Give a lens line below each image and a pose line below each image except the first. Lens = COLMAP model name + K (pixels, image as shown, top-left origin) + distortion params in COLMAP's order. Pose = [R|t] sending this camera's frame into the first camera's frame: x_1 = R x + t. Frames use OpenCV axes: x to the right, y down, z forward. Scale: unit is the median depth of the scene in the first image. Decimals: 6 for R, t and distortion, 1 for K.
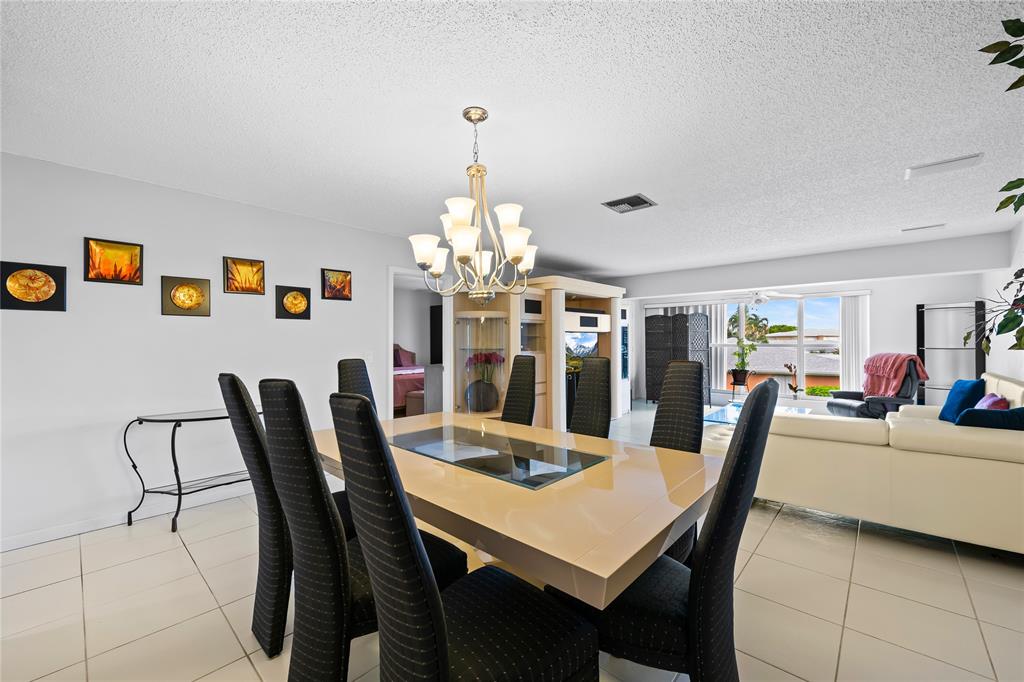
lens RADIAL K [[406.4, 0, 509.6], [0, 406.4, 338.6], [0, 0, 1]] dist [-0.012717, -0.000746]
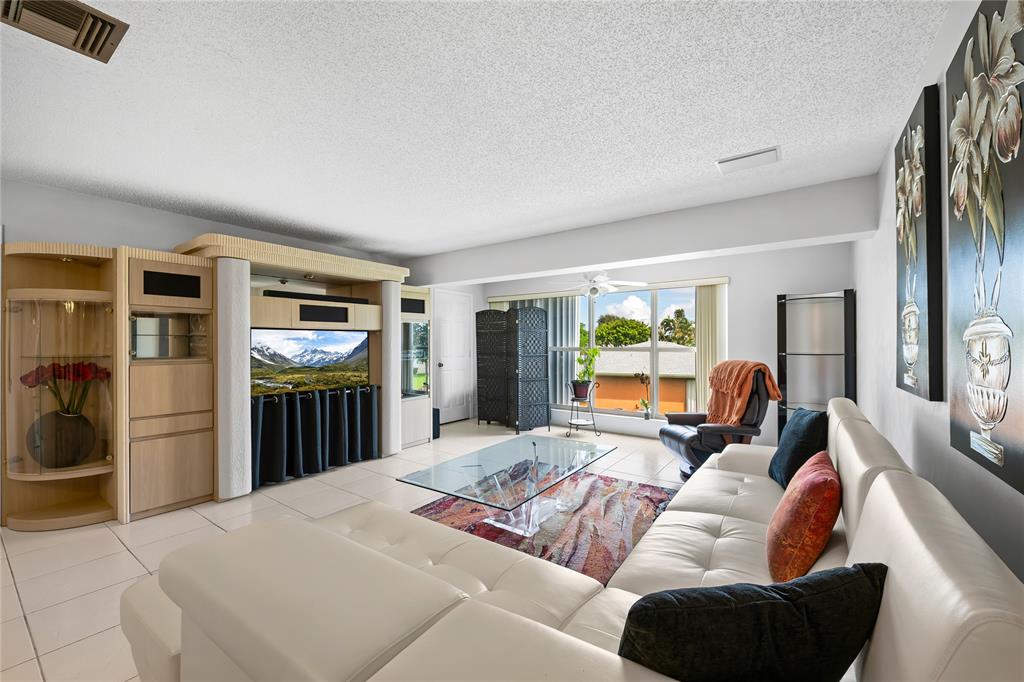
lens RADIAL K [[406.4, 0, 519.9], [0, 406.4, 339.0], [0, 0, 1]] dist [-0.012717, -0.000746]
pose [[0.991094, 0.002439, 0.133139, 0.439237], [-0.001627, 0.999979, -0.006206, 0.002881], [-0.133152, 0.005934, 0.991078, 0.316788]]
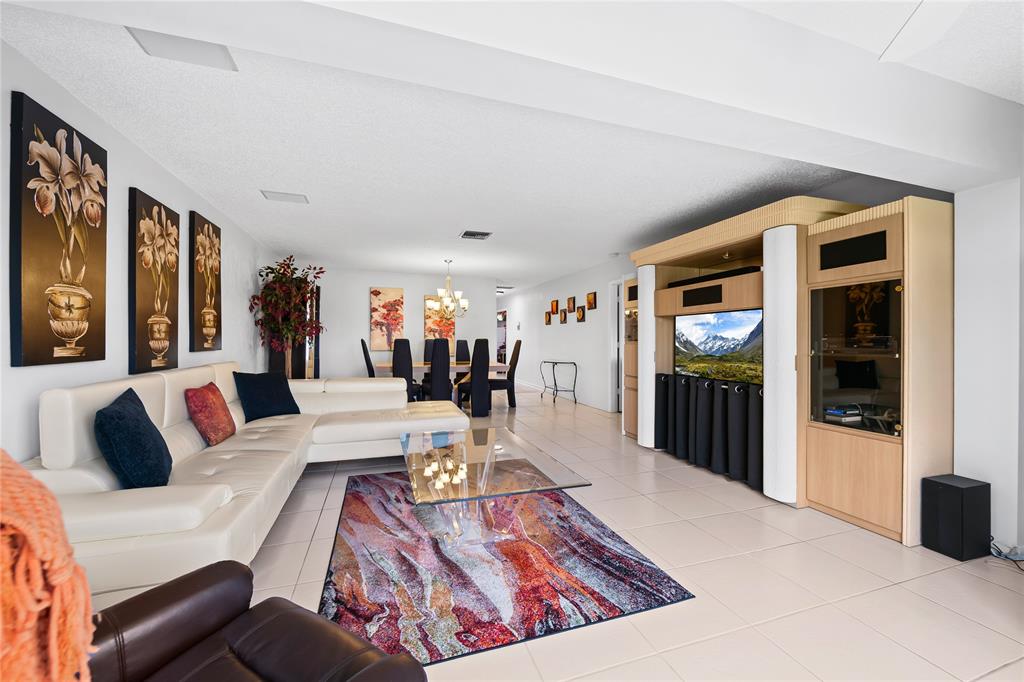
lens RADIAL K [[406.4, 0, 514.9], [0, 406.4, 344.2], [0, 0, 1]] dist [-0.012717, -0.000746]
pose [[-0.483664, 0.013348, -0.875152, 0.887526], [0.003463, 0.999905, 0.013337, 0.021468], [0.875247, 0.003420, -0.483665, 1.082949]]
